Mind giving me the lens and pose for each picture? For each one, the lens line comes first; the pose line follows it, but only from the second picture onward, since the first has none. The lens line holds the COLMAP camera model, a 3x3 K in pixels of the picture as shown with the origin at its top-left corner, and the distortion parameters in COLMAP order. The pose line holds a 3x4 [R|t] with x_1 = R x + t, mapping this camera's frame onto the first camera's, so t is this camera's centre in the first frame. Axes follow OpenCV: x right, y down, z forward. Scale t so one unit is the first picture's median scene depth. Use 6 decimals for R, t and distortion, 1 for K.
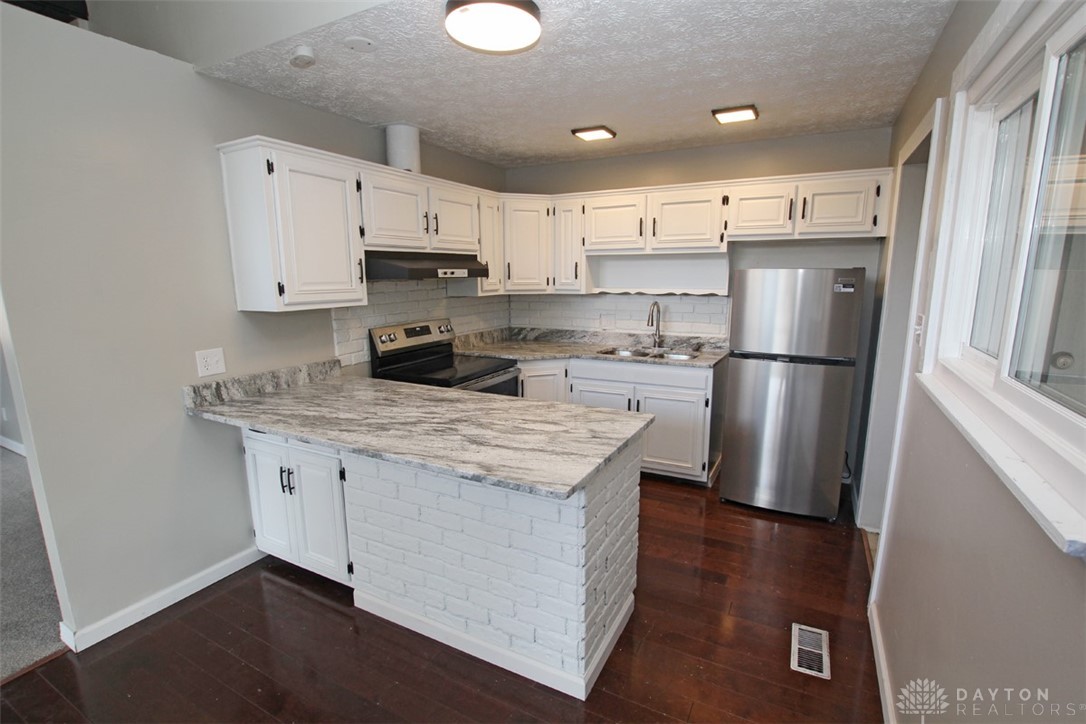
lens RADIAL K [[502.9, 0, 546.5], [0, 502.9, 370.6], [0, 0, 1]] dist [-0.036089, 0.005722]
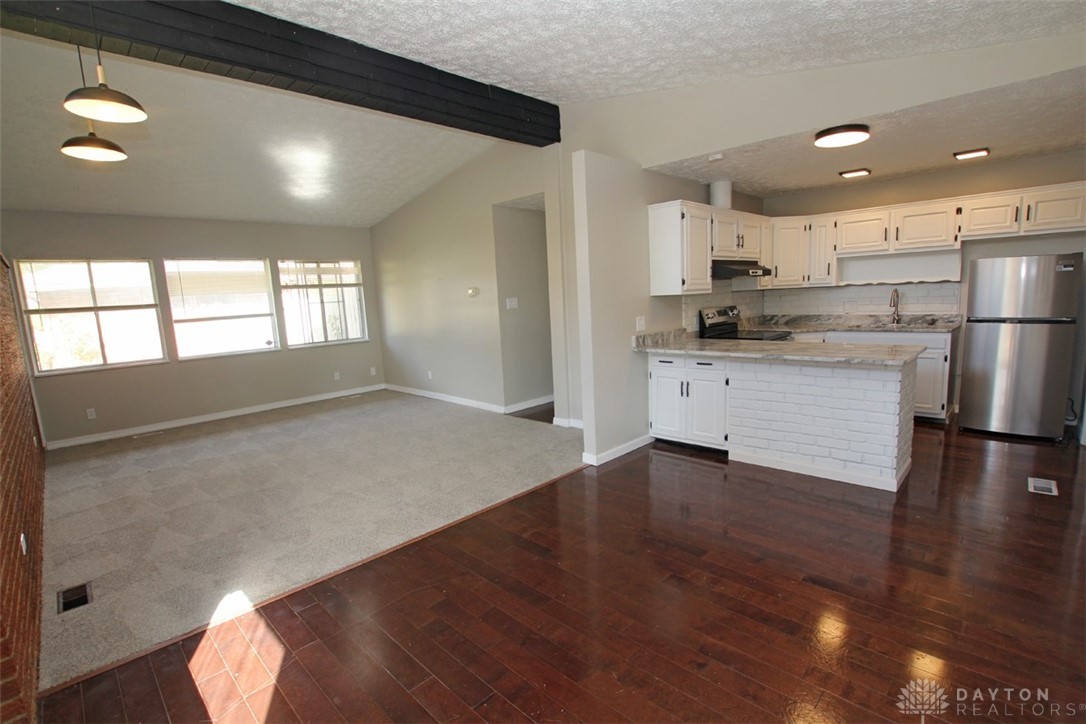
lens RADIAL K [[502.9, 0, 546.5], [0, 502.9, 370.6], [0, 0, 1]] dist [-0.036089, 0.005722]
pose [[0.956958, 0.002440, -0.290217, -0.342000], [-0.011681, 0.999478, -0.030114, 0.154308], [0.289992, 0.032208, 0.956487, -0.617085]]
